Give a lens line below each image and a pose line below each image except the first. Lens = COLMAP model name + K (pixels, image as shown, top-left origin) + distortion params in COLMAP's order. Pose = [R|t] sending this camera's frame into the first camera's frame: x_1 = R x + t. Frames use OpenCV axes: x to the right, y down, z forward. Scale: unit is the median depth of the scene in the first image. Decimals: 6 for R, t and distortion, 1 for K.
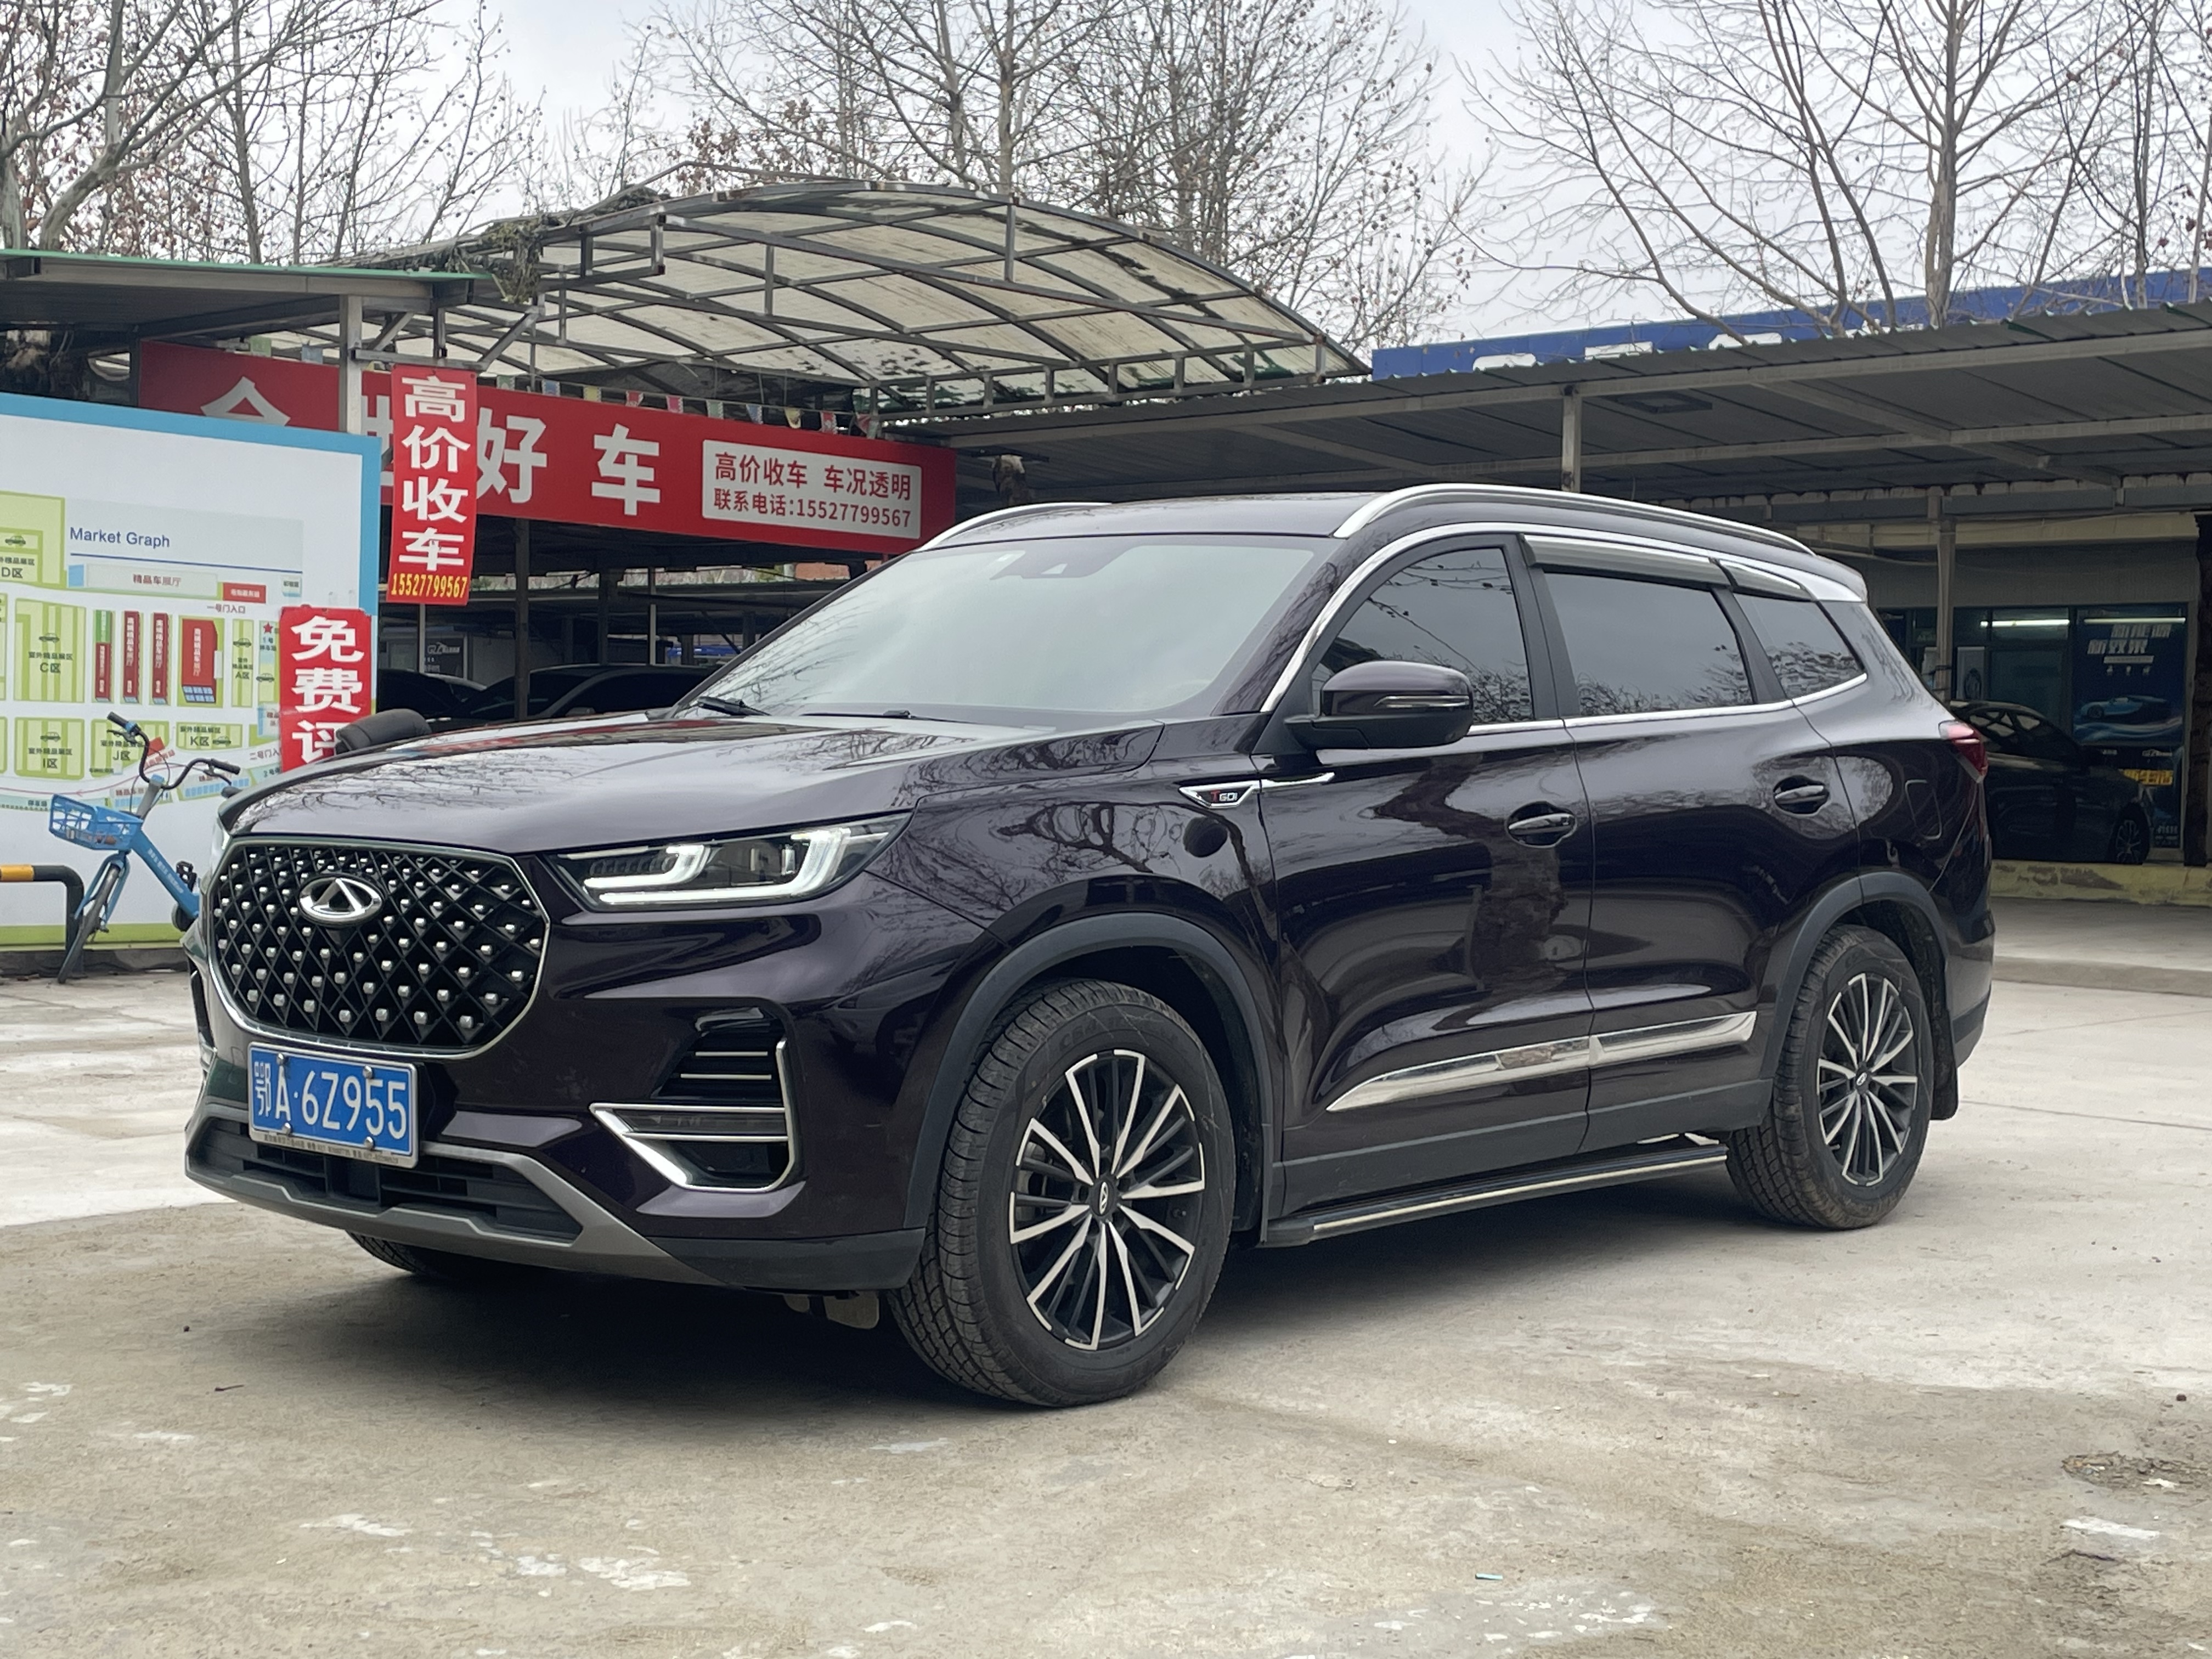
lens RADIAL K [[2875.5, 0, 1106.0], [0, 2875.5, 829.5], [0, 0, 1]] dist [0.066253, -0.008433]
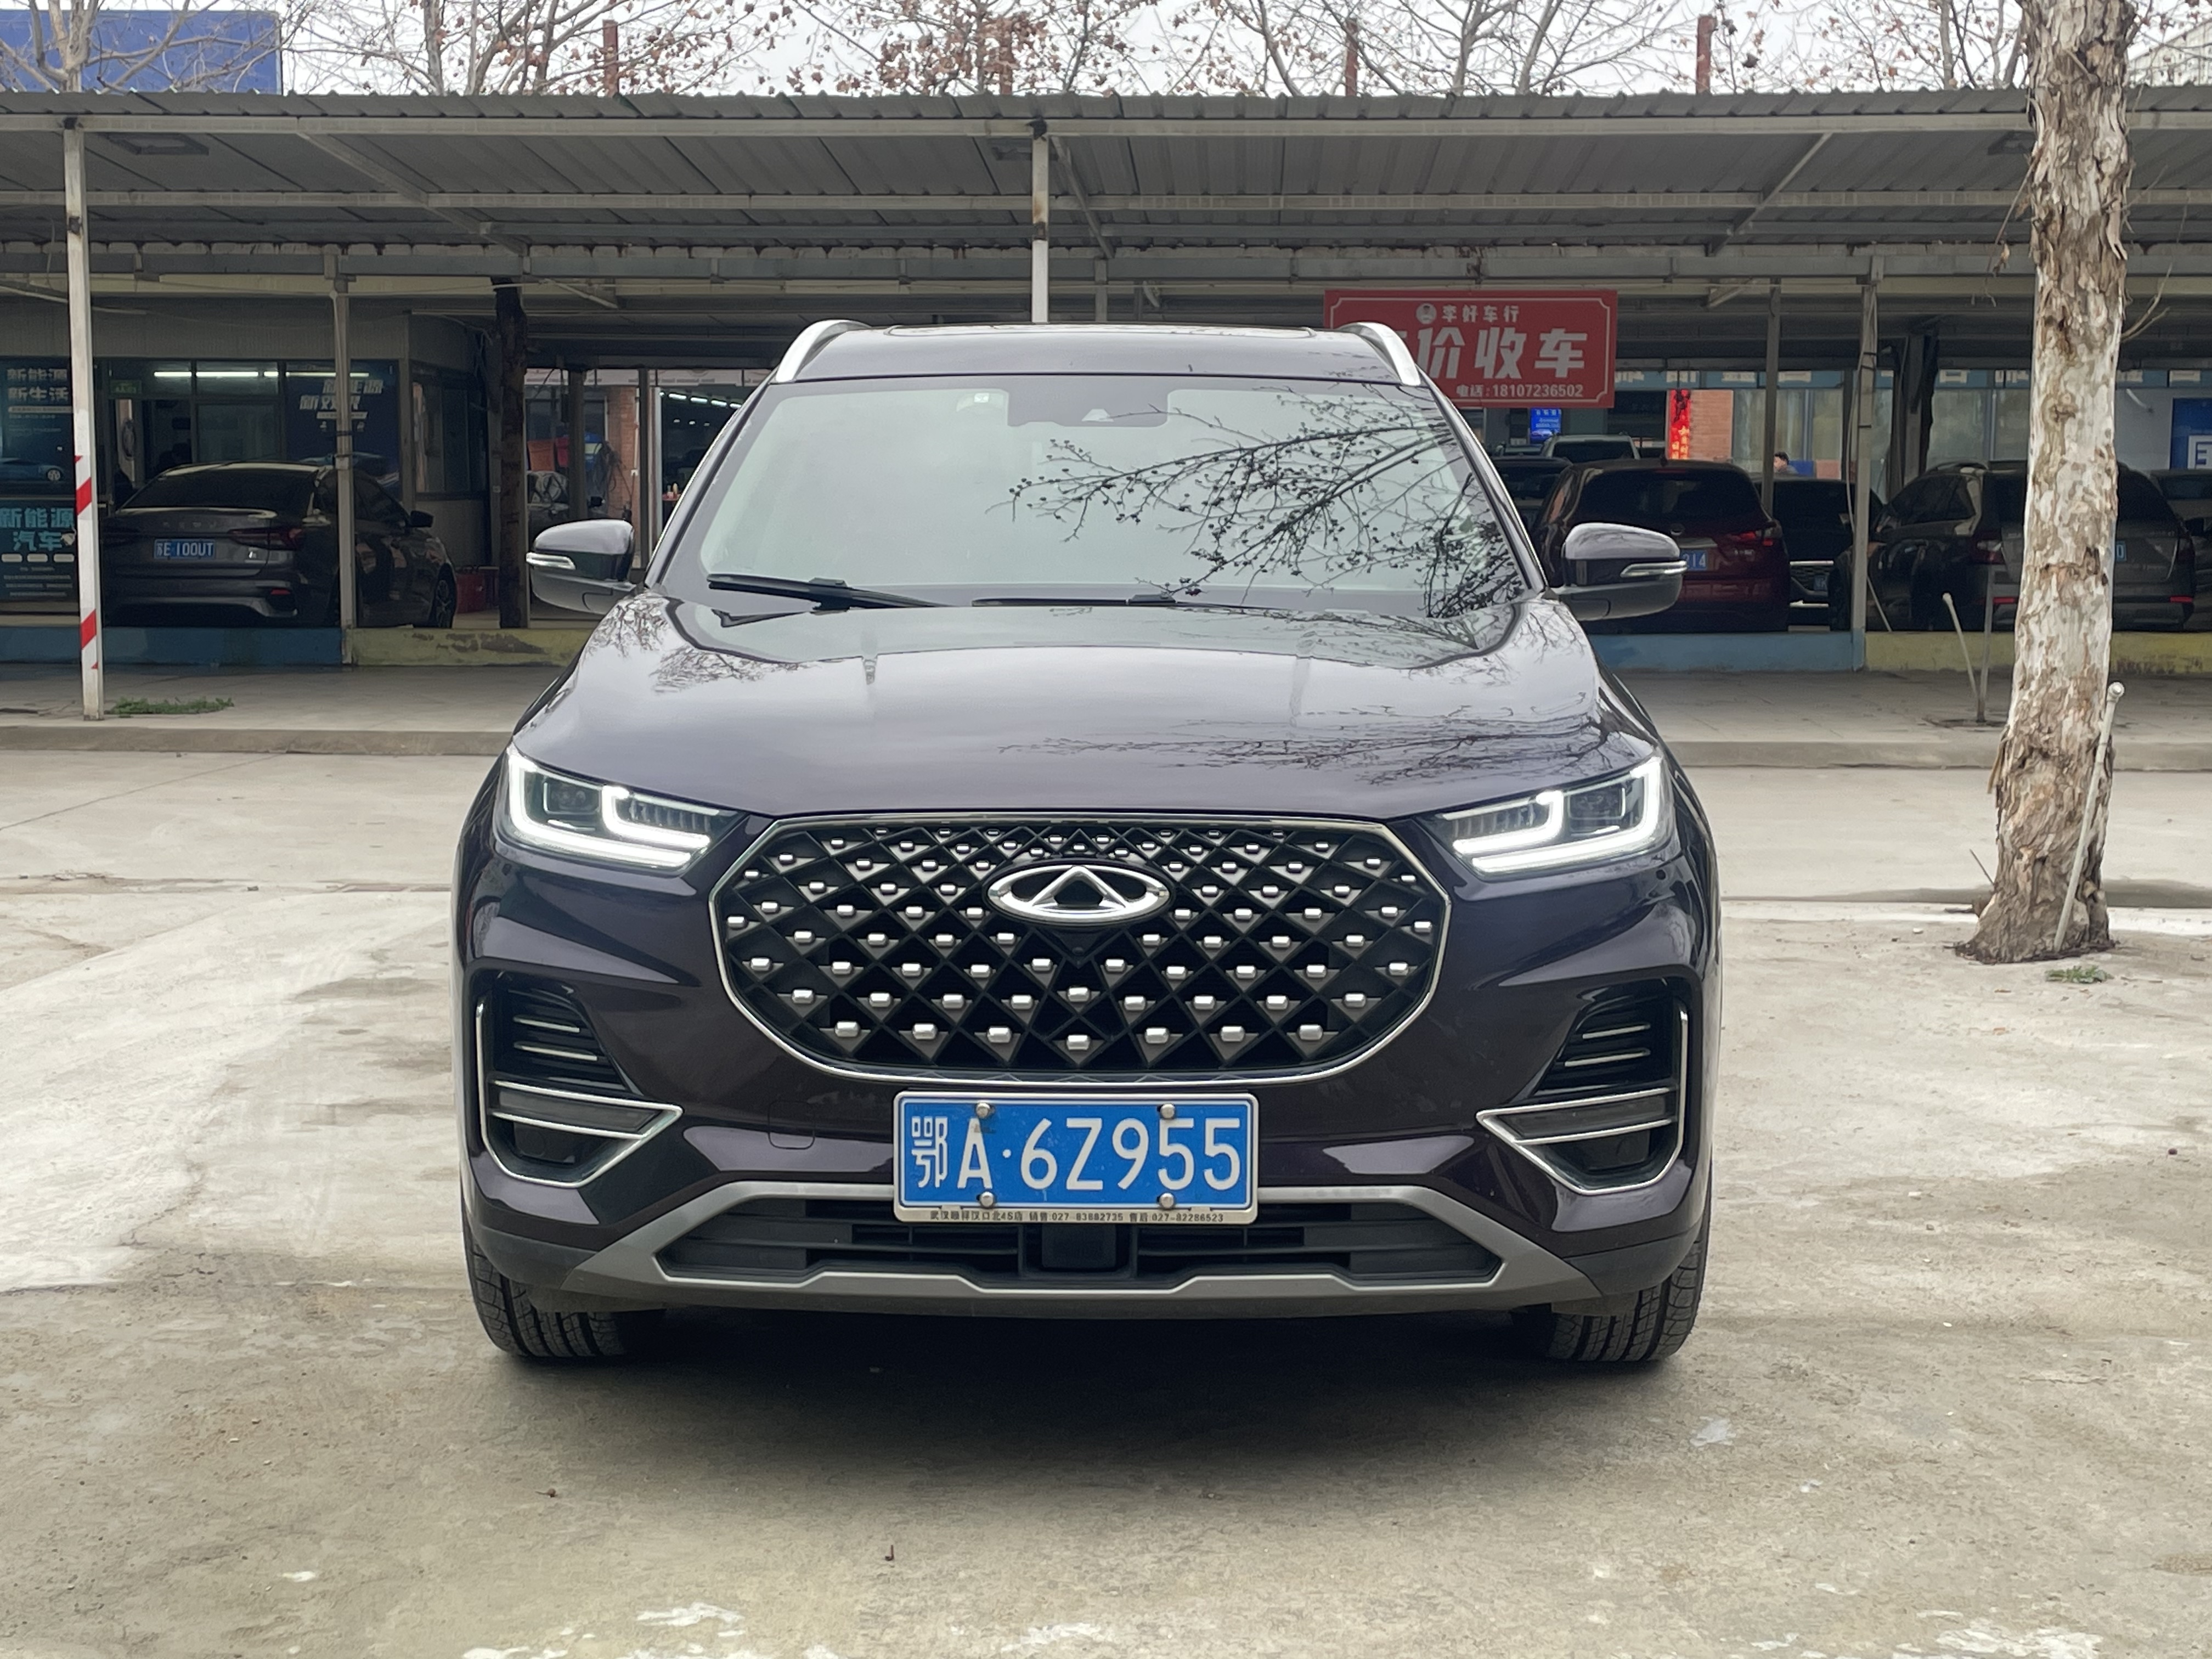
lens RADIAL K [[2875.5, 0, 1106.0], [0, 2875.5, 829.5], [0, 0, 1]] dist [0.066253, -0.008433]
pose [[0.772777, -0.087845, 0.628569, -0.739803], [0.031447, 0.994458, 0.100317, -0.068761], [-0.633898, -0.057756, 0.771257, 0.413623]]
